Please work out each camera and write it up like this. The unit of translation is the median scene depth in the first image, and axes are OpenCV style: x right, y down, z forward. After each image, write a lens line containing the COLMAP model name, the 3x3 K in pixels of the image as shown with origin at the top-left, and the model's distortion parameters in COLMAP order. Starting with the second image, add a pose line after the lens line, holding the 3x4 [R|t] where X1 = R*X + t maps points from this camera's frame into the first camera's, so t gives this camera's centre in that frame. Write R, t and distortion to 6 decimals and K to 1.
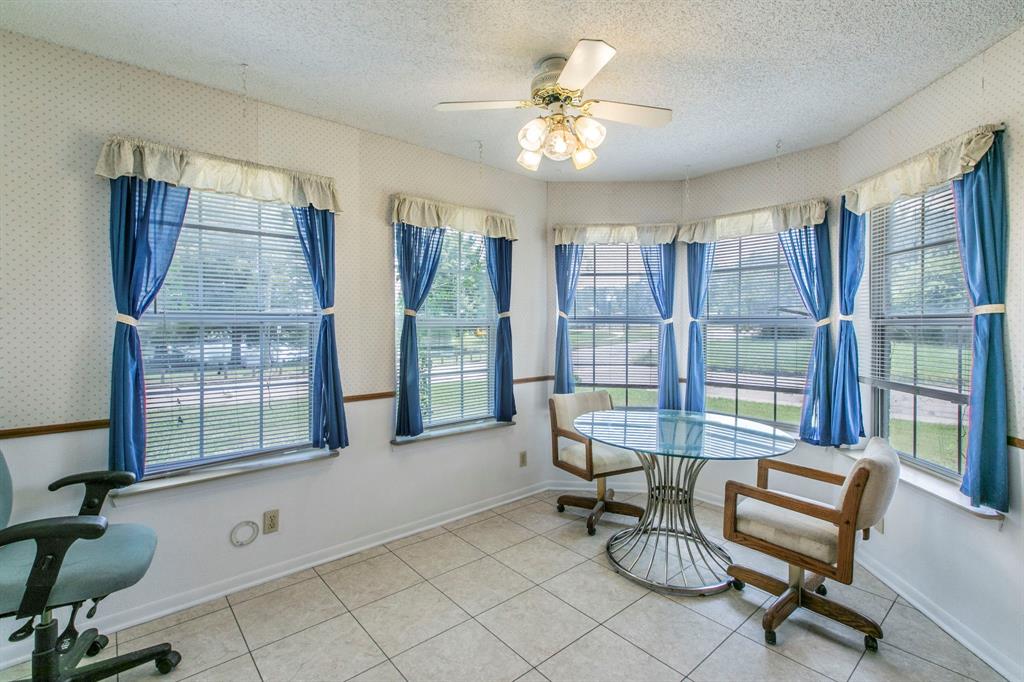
lens RADIAL K [[478.8, 0, 515.3], [0, 478.8, 333.3], [0, 0, 1]] dist [0.001548, 0.000163]
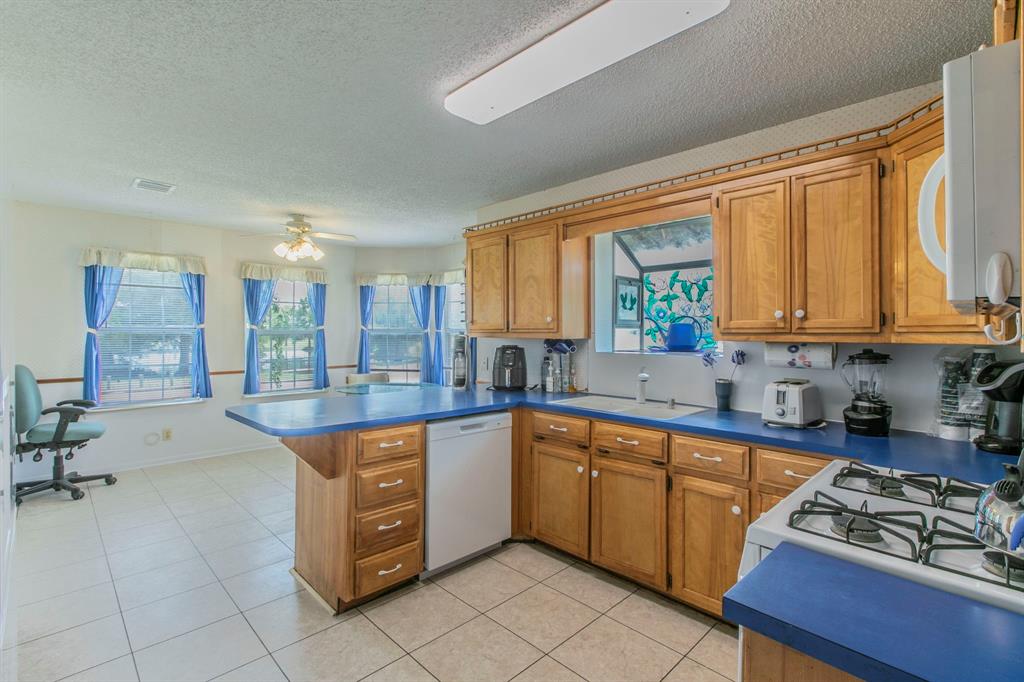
lens RADIAL K [[478.8, 0, 509.4], [0, 478.8, 336.1], [0, 0, 1]] dist [0.001548, 0.000163]
pose [[0.998311, -0.000510, 0.058099, 0.715223], [0.001308, 0.999905, -0.013702, 0.019457], [-0.058087, 0.013755, 0.998217, -0.962897]]
